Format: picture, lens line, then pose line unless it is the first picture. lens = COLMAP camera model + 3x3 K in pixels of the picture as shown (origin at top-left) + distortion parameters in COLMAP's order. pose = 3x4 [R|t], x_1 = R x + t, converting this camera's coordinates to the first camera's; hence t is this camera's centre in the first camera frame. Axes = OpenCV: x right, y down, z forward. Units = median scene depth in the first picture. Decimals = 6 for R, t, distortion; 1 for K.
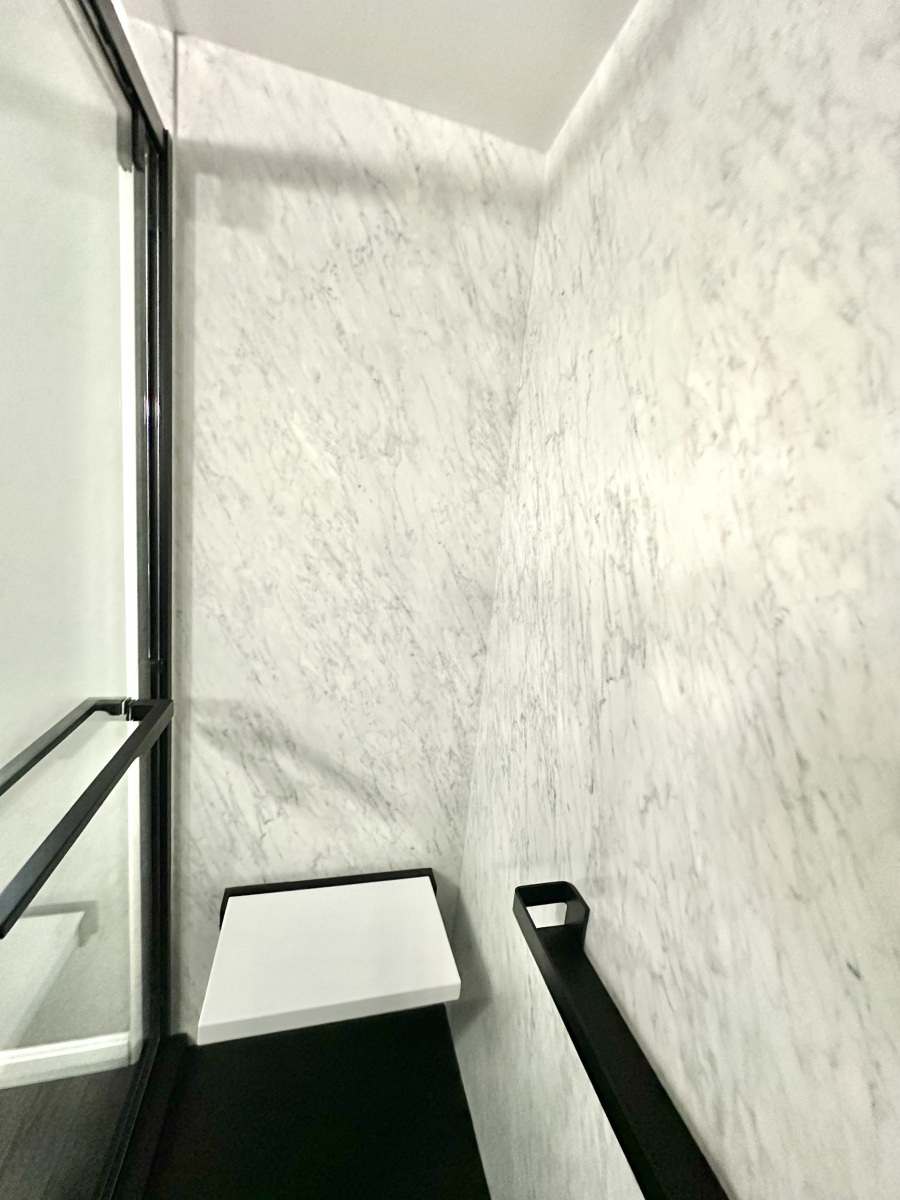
lens RADIAL K [[478.5, 0, 451.7], [0, 478.5, 597.4], [0, 0, 1]] dist [0.000130, 0.000012]
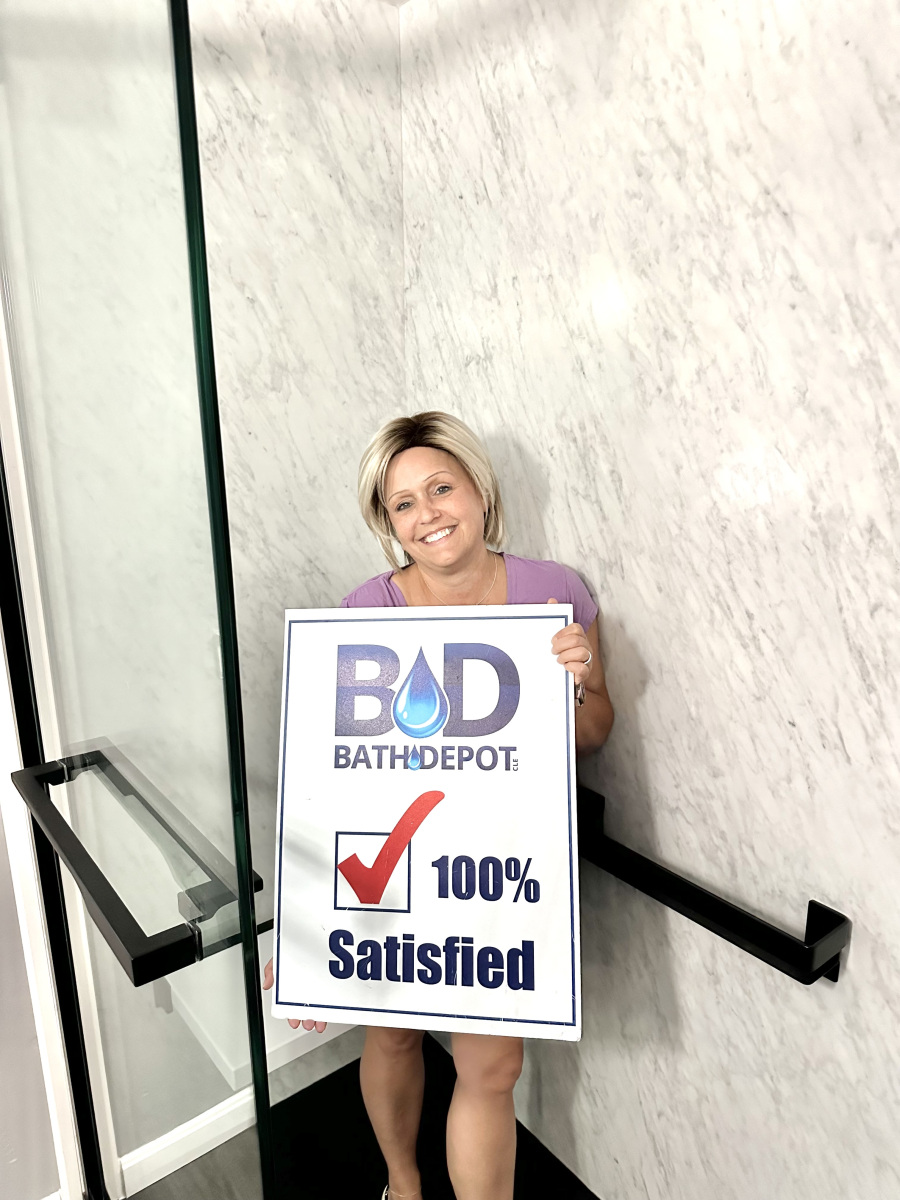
lens RADIAL K [[846.5, 0, 452.5], [0, 846.5, 597.2], [0, 0, 1]] dist [0.153587, -0.277950]
pose [[0.912614, -0.202331, 0.355242, -0.644743], [0.164806, 0.977286, 0.133236, -0.140448], [-0.374131, -0.063047, 0.925230, -0.695072]]
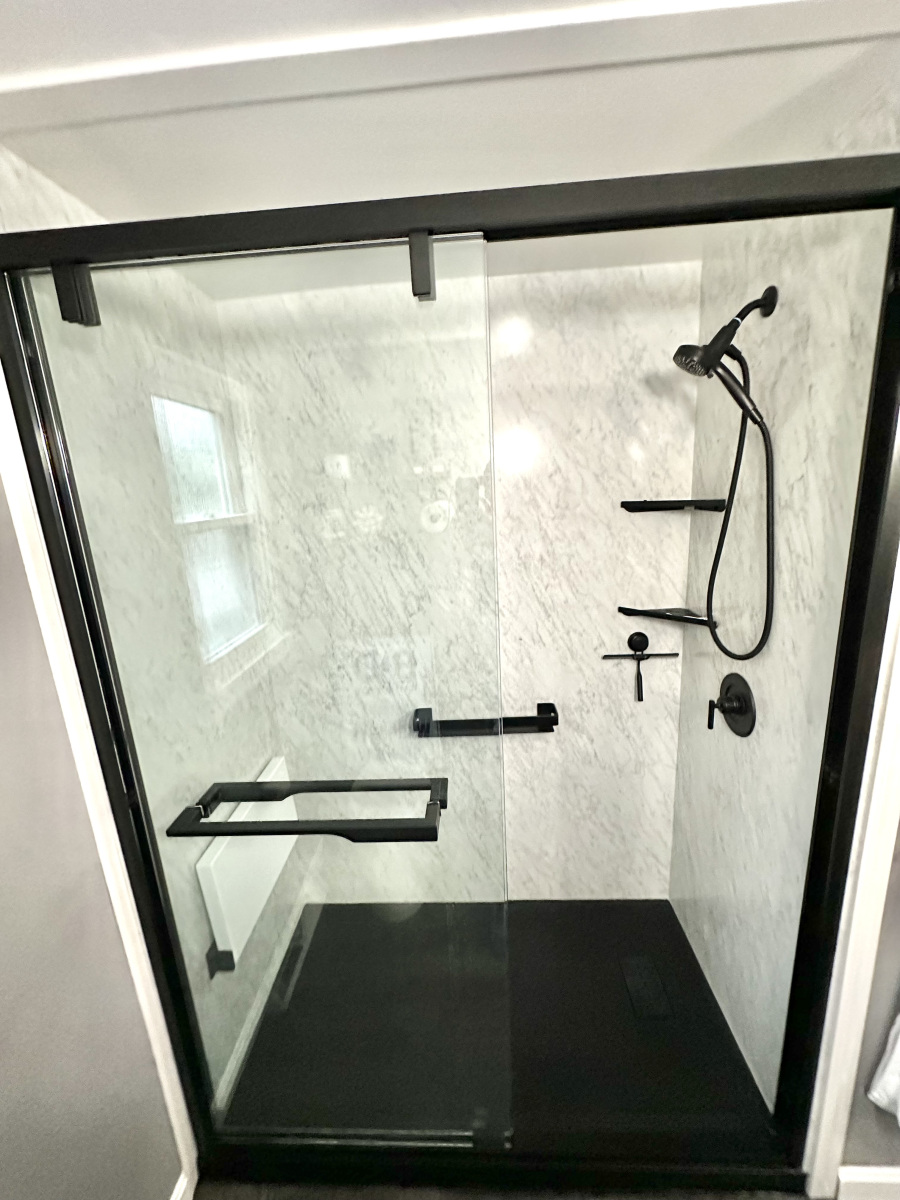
lens RADIAL K [[478.5, 0, 451.7], [0, 478.5, 597.4], [0, 0, 1]] dist [0.000130, 0.000012]
pose [[0.283142, -0.327276, 0.901510, -1.595386], [0.243355, 0.933730, 0.262540, -0.446333], [-0.927690, 0.145051, 0.344023, 0.009915]]
